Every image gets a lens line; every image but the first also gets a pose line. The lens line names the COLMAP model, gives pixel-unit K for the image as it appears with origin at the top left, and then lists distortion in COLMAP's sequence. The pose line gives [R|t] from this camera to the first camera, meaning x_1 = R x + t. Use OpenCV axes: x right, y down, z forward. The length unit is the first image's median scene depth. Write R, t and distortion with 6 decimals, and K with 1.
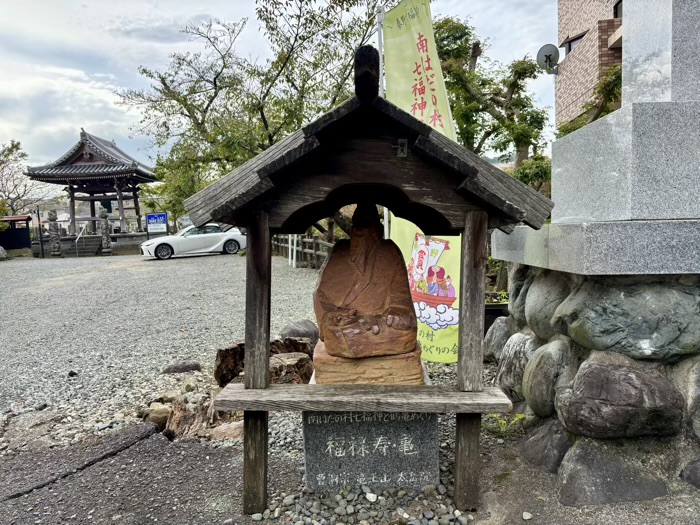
lens RADIAL K [[517.6, 0, 352.1], [0, 517.6, 263.5], [0, 0, 1]] dist [0.007091, -0.003795]
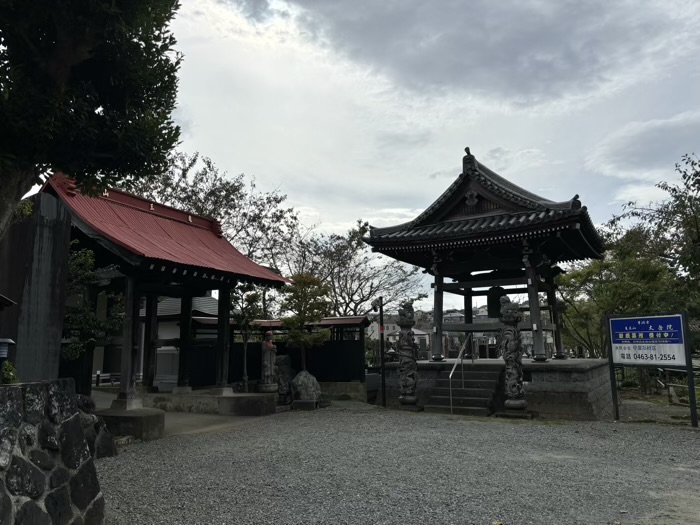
lens RADIAL K [[517.6, 0, 352.1], [0, 517.6, 263.5], [0, 0, 1]] dist [0.007091, -0.003795]
pose [[0.821755, -0.048343, -0.567786, -0.464229], [-0.080796, 0.976444, -0.200072, -0.055357], [0.564083, 0.210285, 0.798492, 0.780669]]
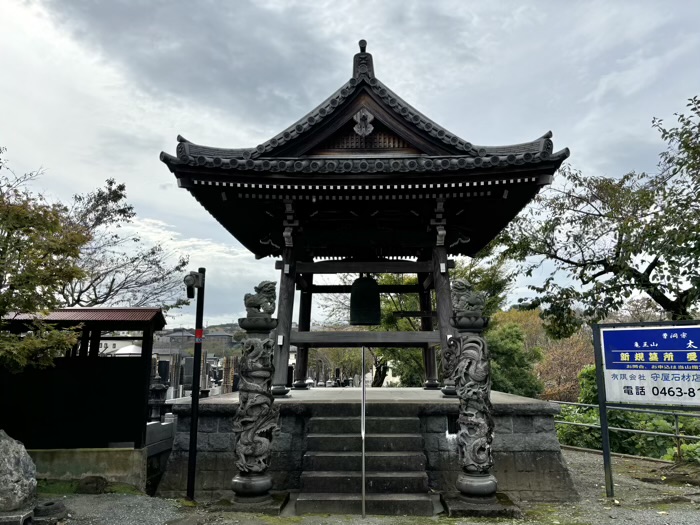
lens RADIAL K [[520.7, 0, 352.9], [0, 520.7, 270.1], [0, 0, 1]] dist [0.020215, -0.004204]
pose [[0.994894, 0.033287, -0.095280, -0.693743], [-0.057354, 0.963266, -0.262353, -0.068415], [0.083048, 0.266478, 0.960256, 1.041452]]
